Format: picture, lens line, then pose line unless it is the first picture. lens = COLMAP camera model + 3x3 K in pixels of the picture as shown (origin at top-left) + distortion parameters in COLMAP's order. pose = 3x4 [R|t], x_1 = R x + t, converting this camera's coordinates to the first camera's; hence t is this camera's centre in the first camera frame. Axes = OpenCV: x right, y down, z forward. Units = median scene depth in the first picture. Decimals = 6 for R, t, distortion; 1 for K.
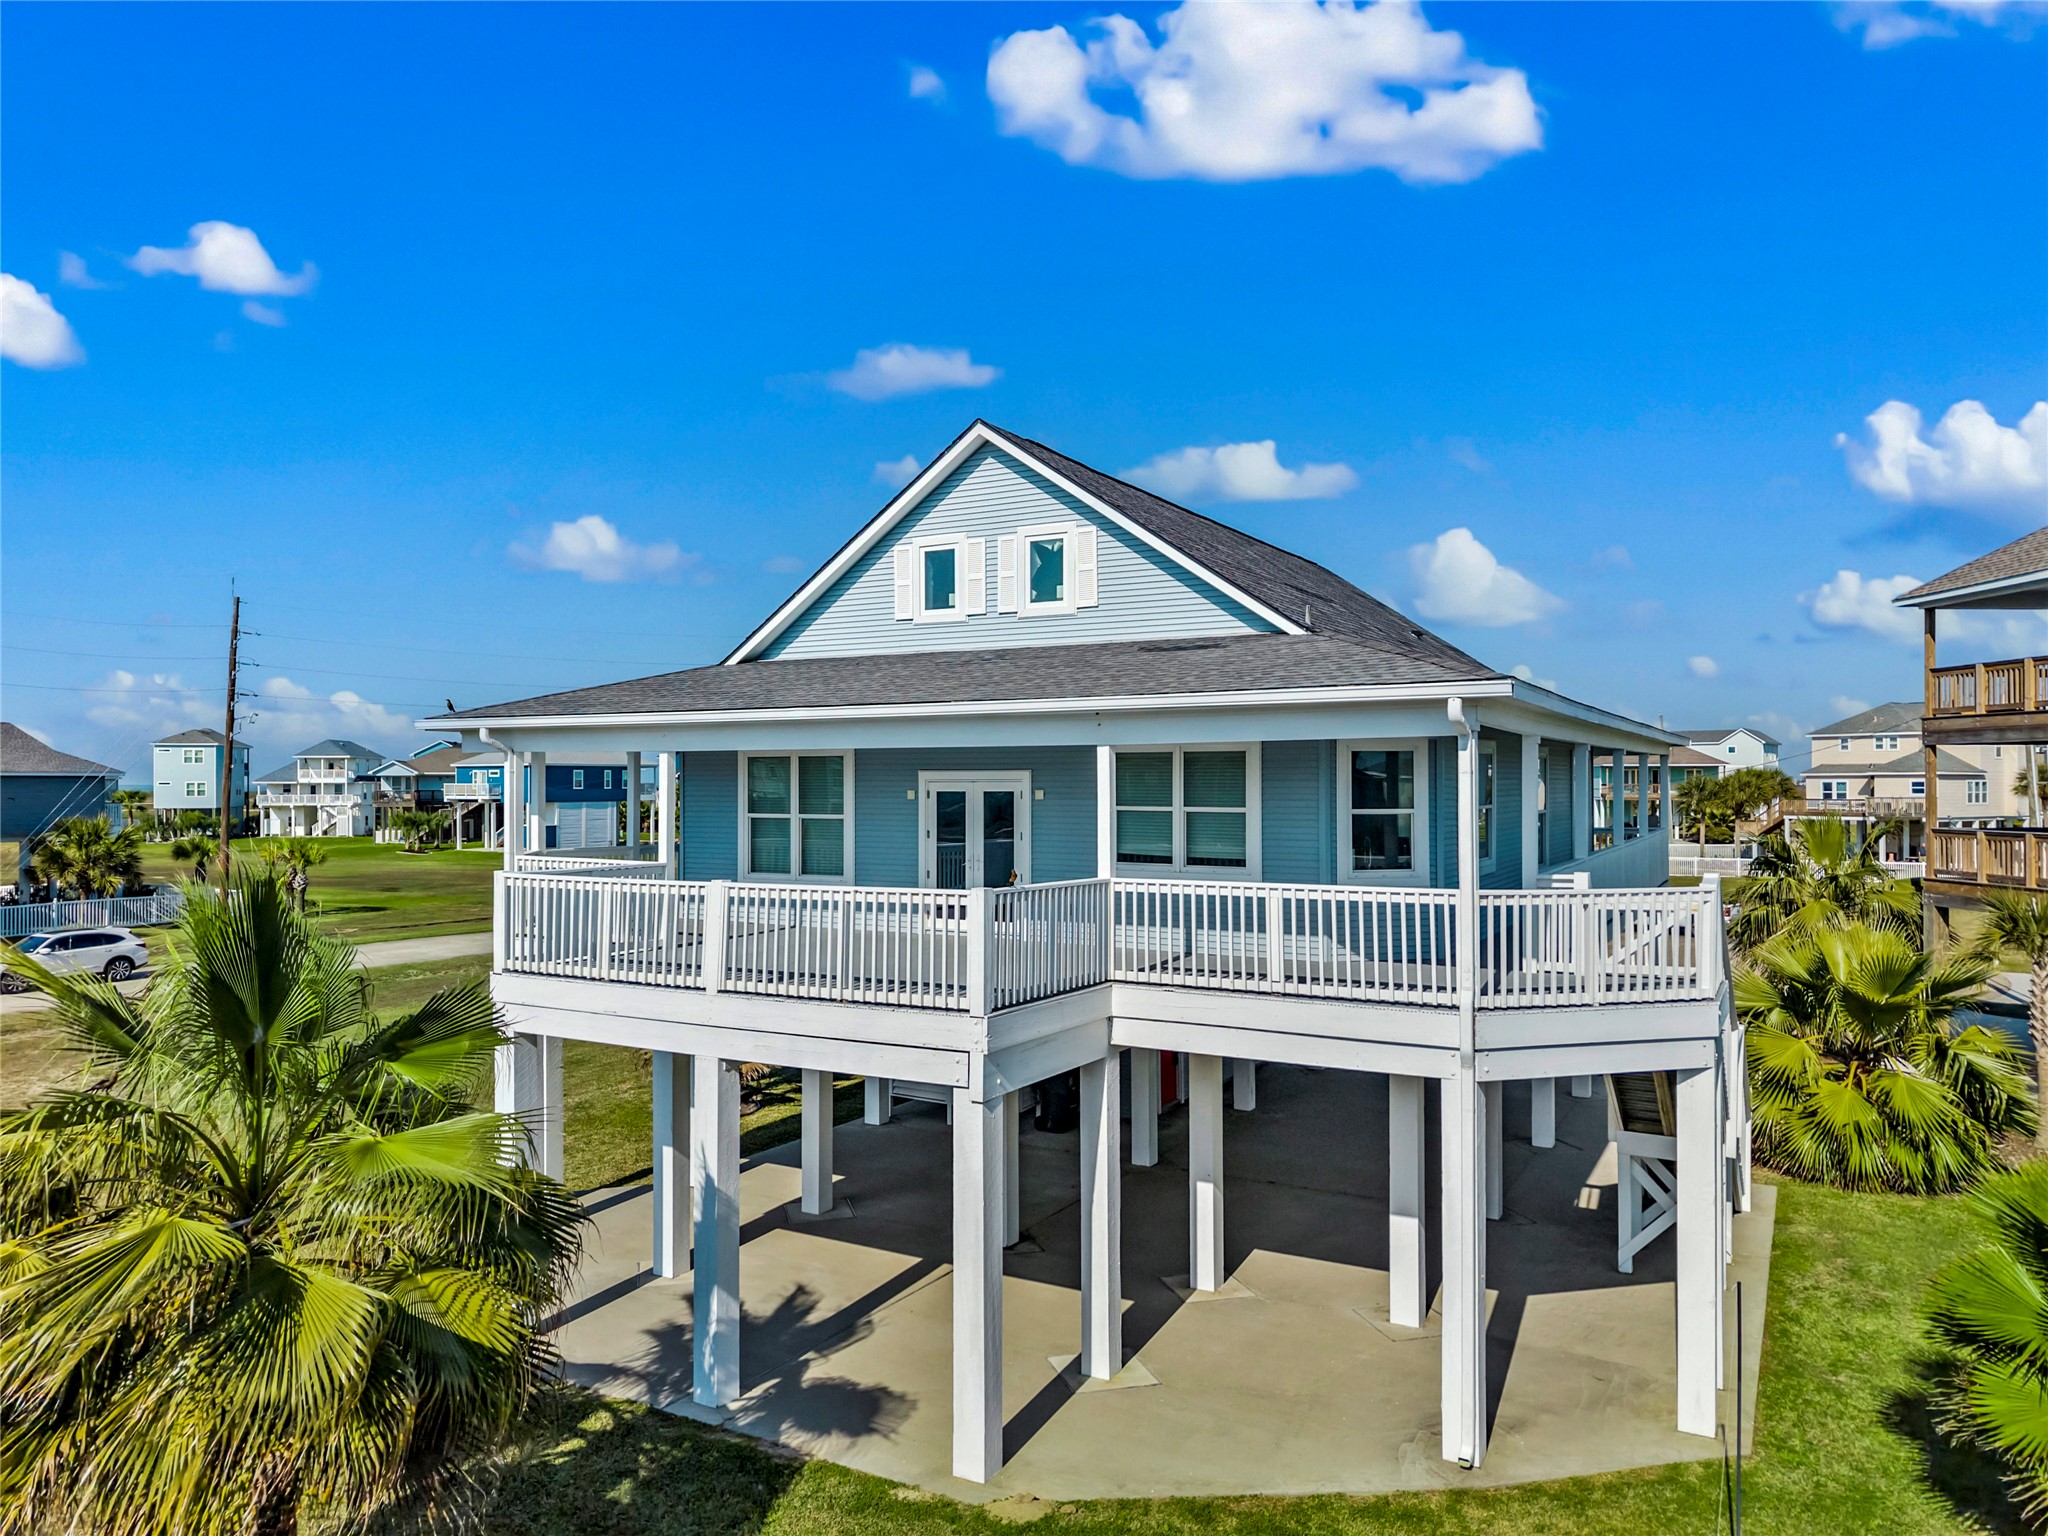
lens RADIAL K [[1380.5, 0, 1027.4], [0, 1380.5, 791.6], [0, 0, 1]] dist [0.034031, -0.001256]
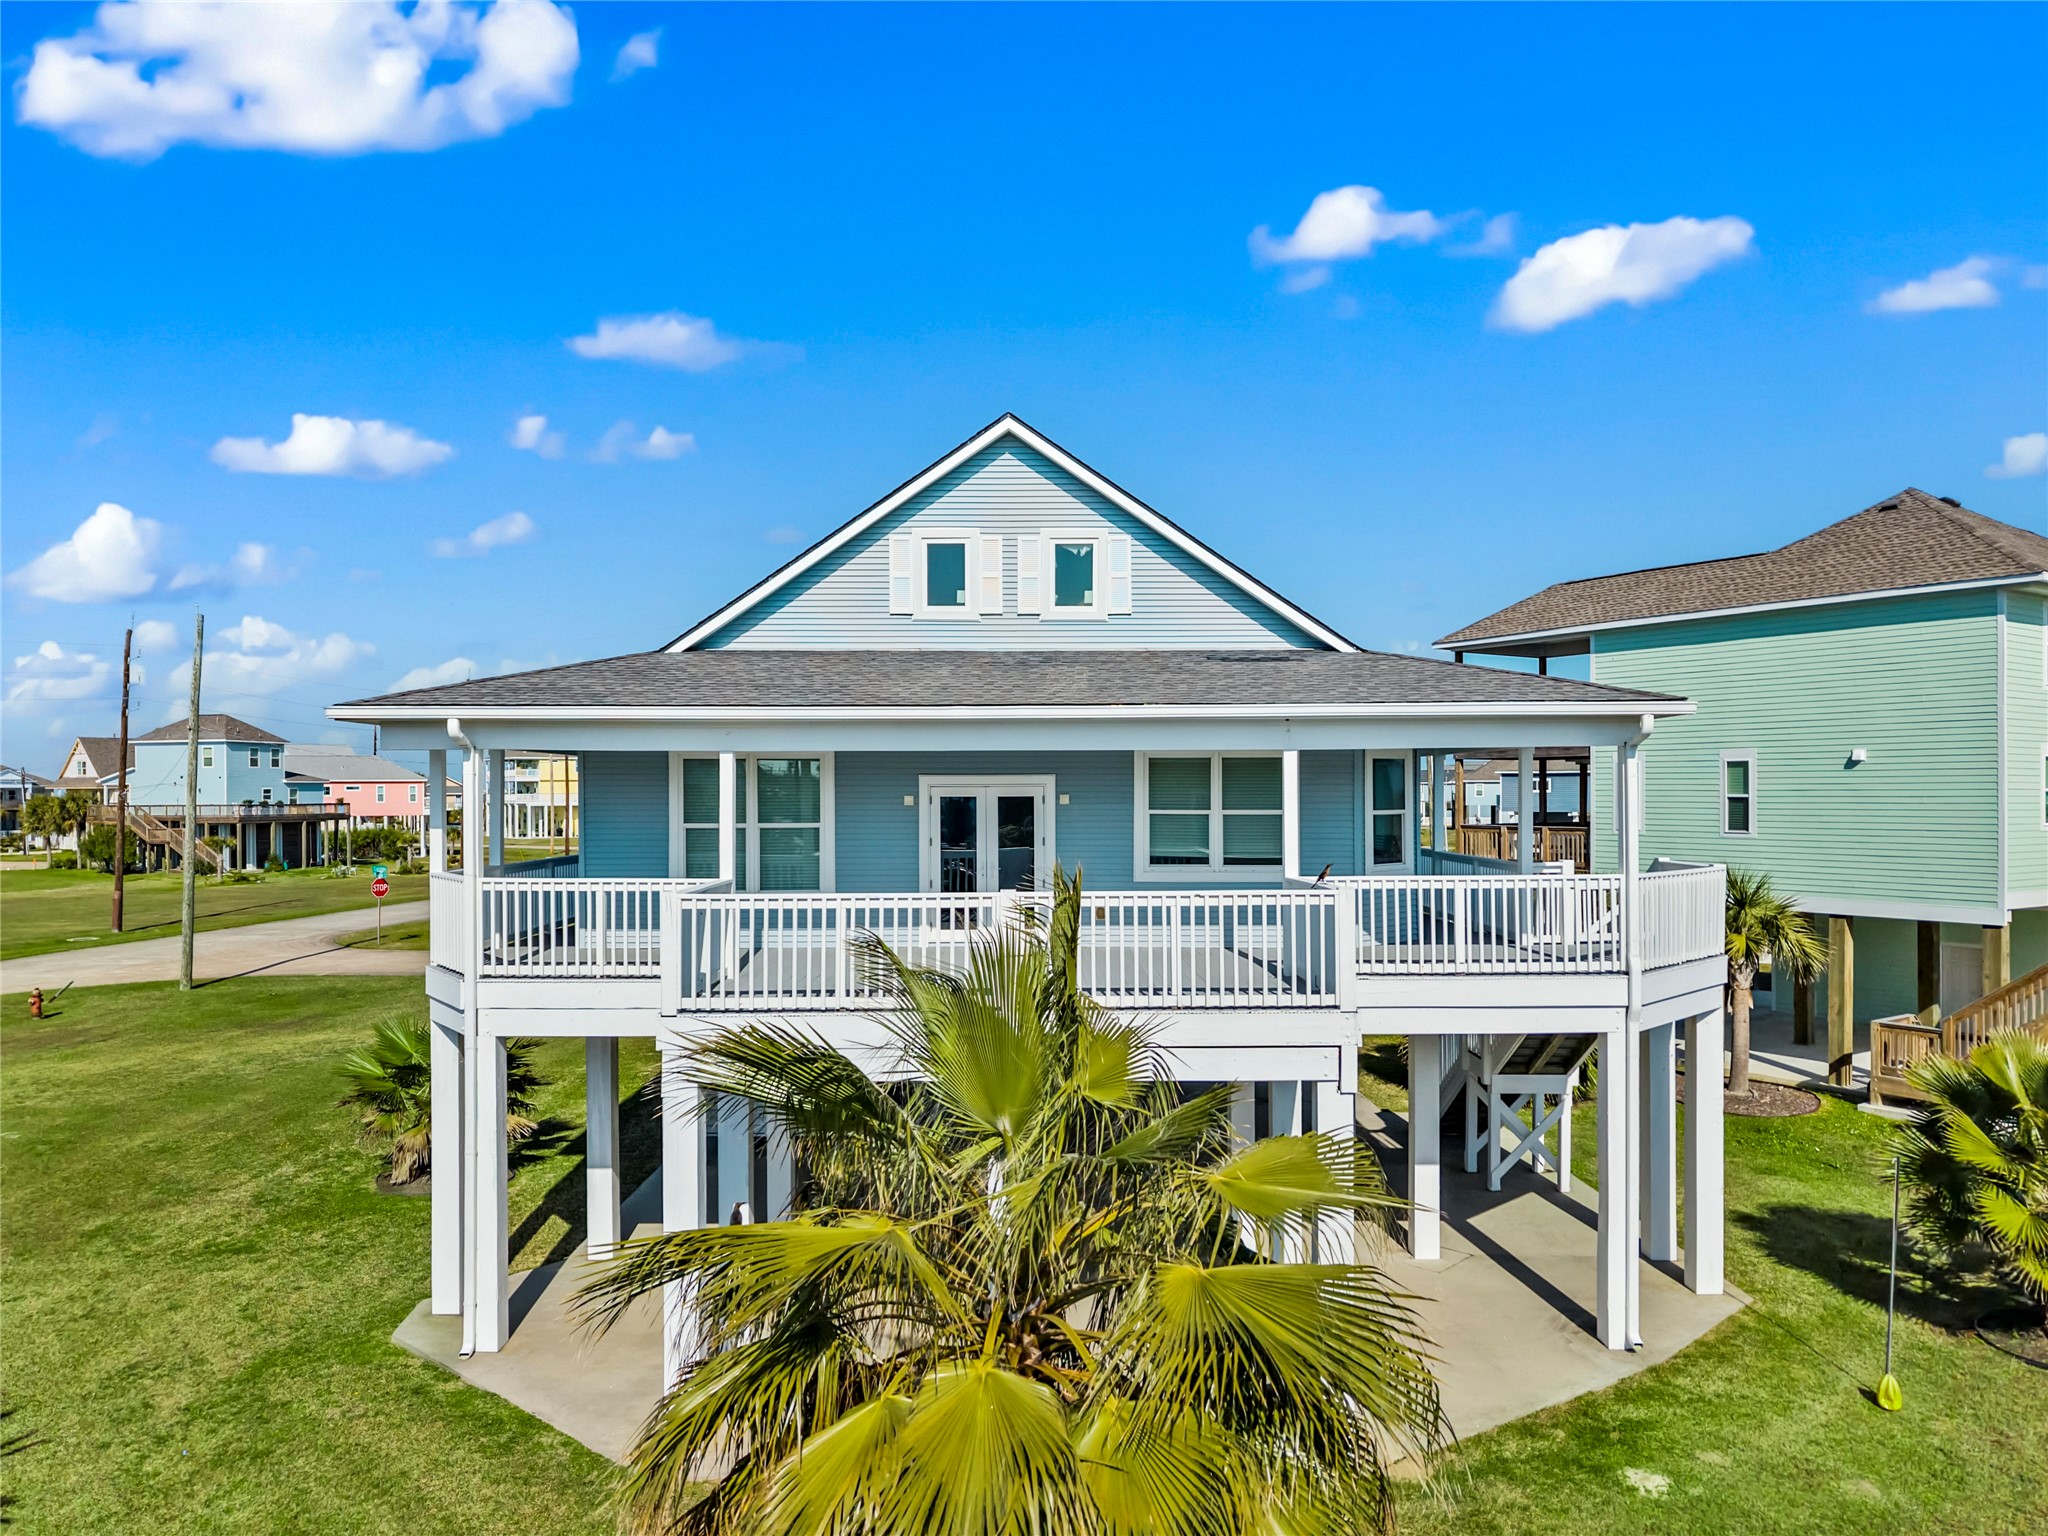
lens RADIAL K [[1394.8, 0, 1065.9], [0, 1394.8, 797.1], [0, 0, 1]] dist [0.044892, -0.058710]
pose [[0.865176, -0.003600, 0.501455, -0.489338], [0.004851, 0.999988, -0.001191, 0.001797], [-0.501445, 0.003463, 0.865183, 0.129044]]
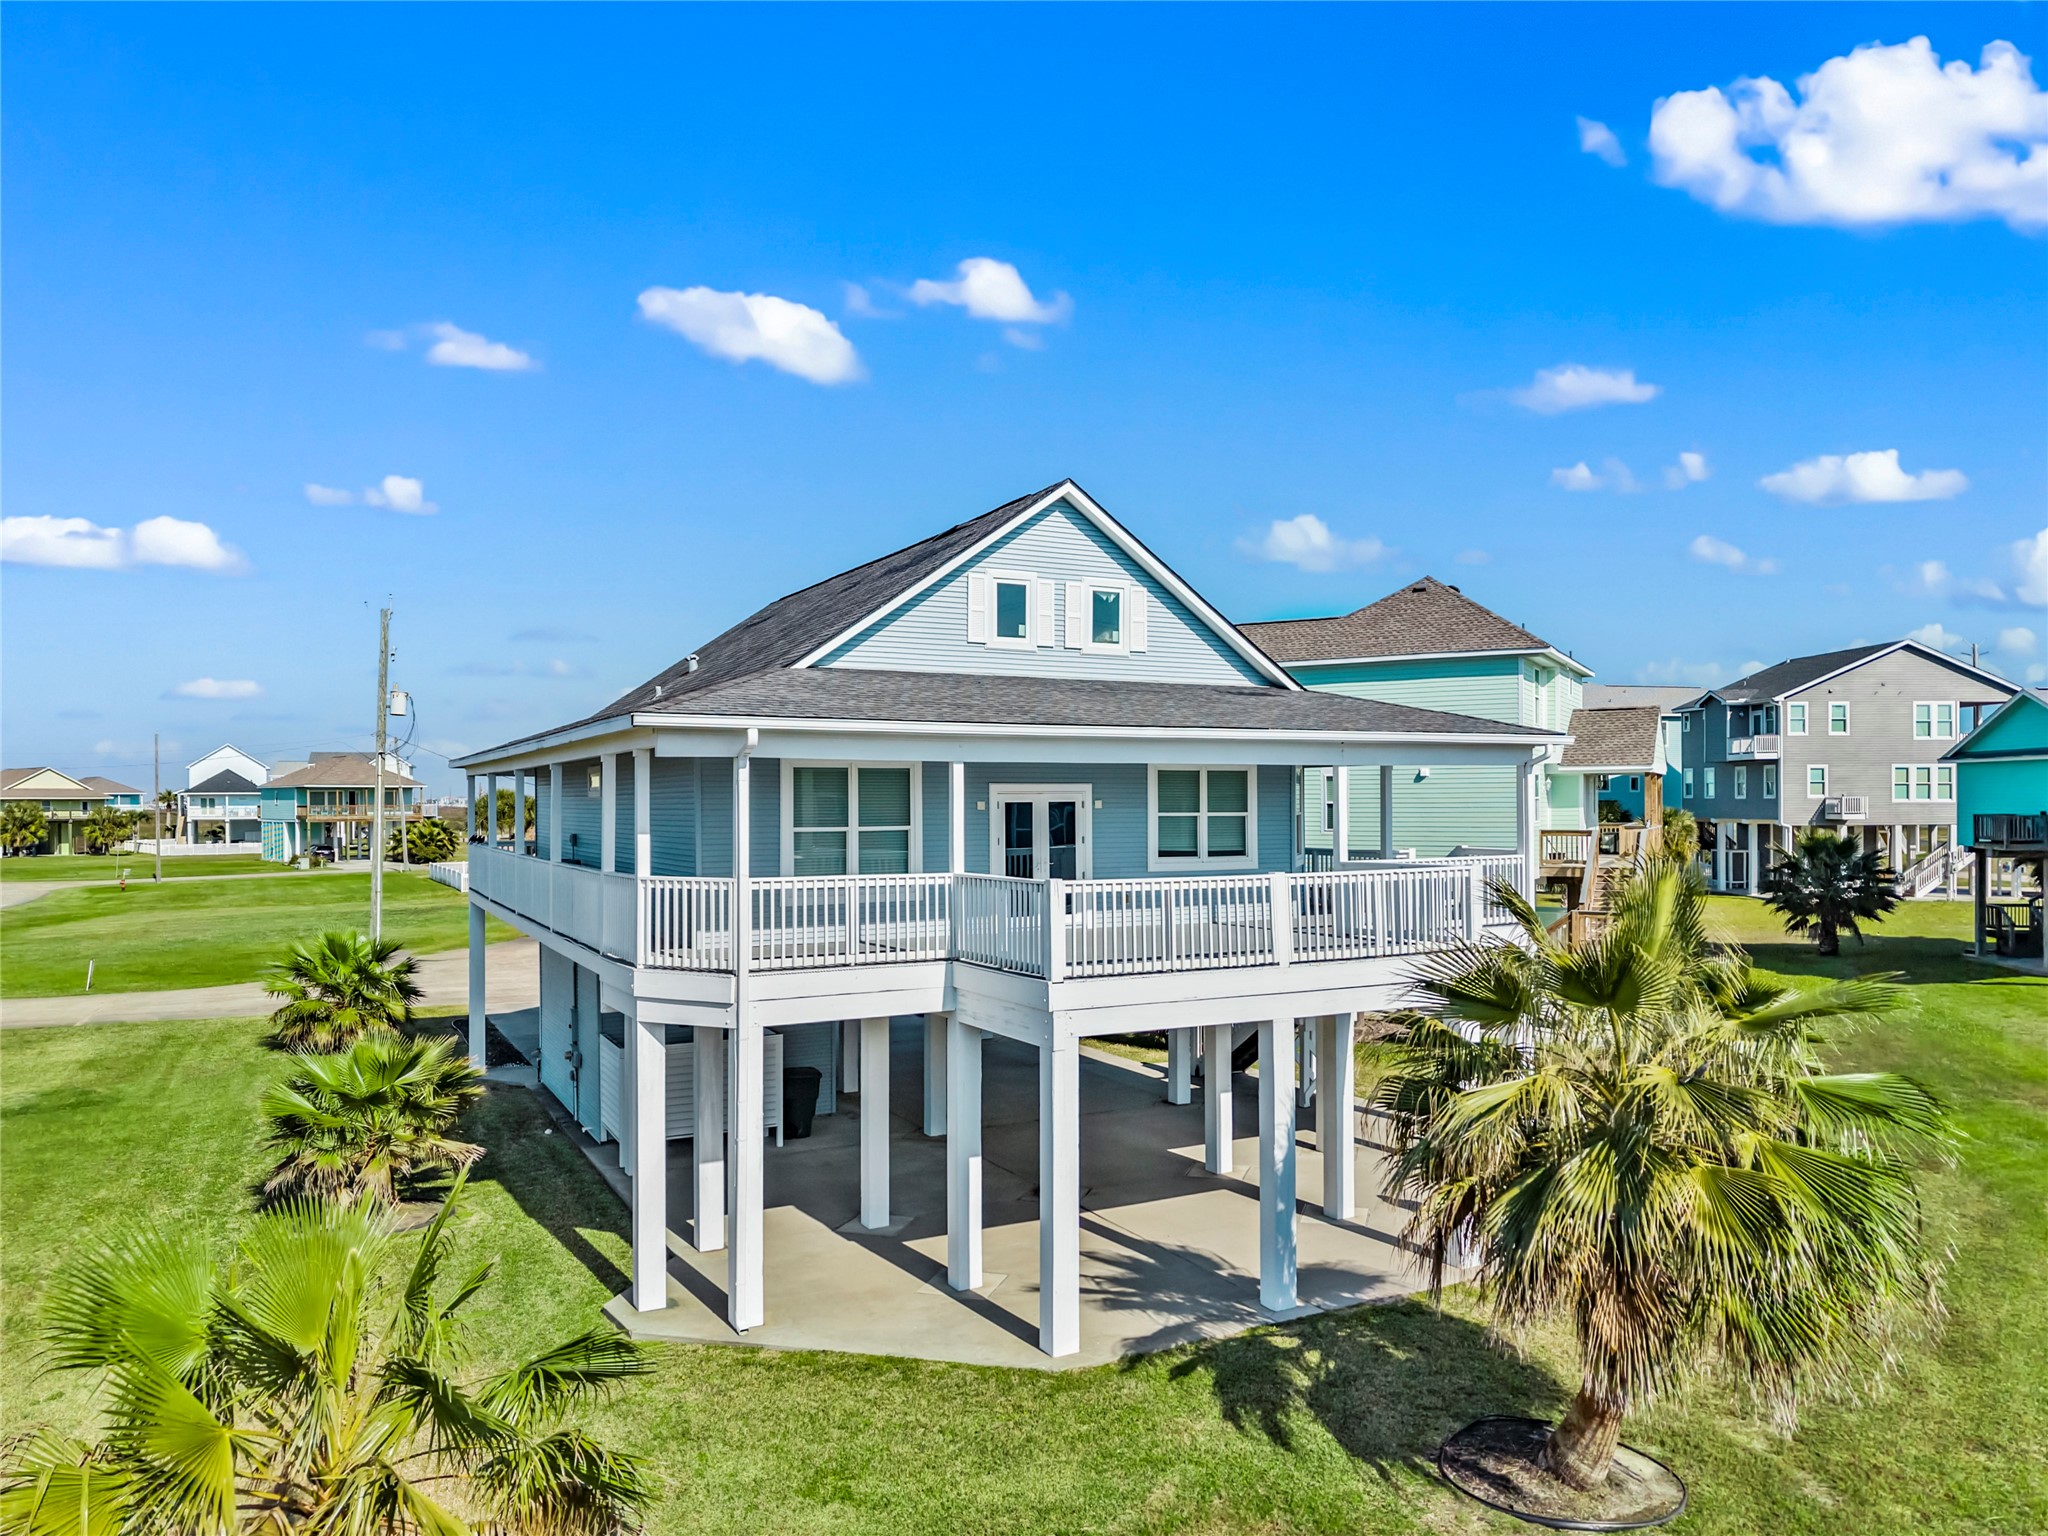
lens RADIAL K [[1394.8, 0, 1065.9], [0, 1394.8, 797.1], [0, 0, 1]] dist [0.044892, -0.058710]
pose [[0.517994, 0.000101, 0.855384, -1.022755], [0.008710, 0.999948, -0.005392, 0.002351], [-0.855340, 0.010243, 0.517966, 0.397790]]
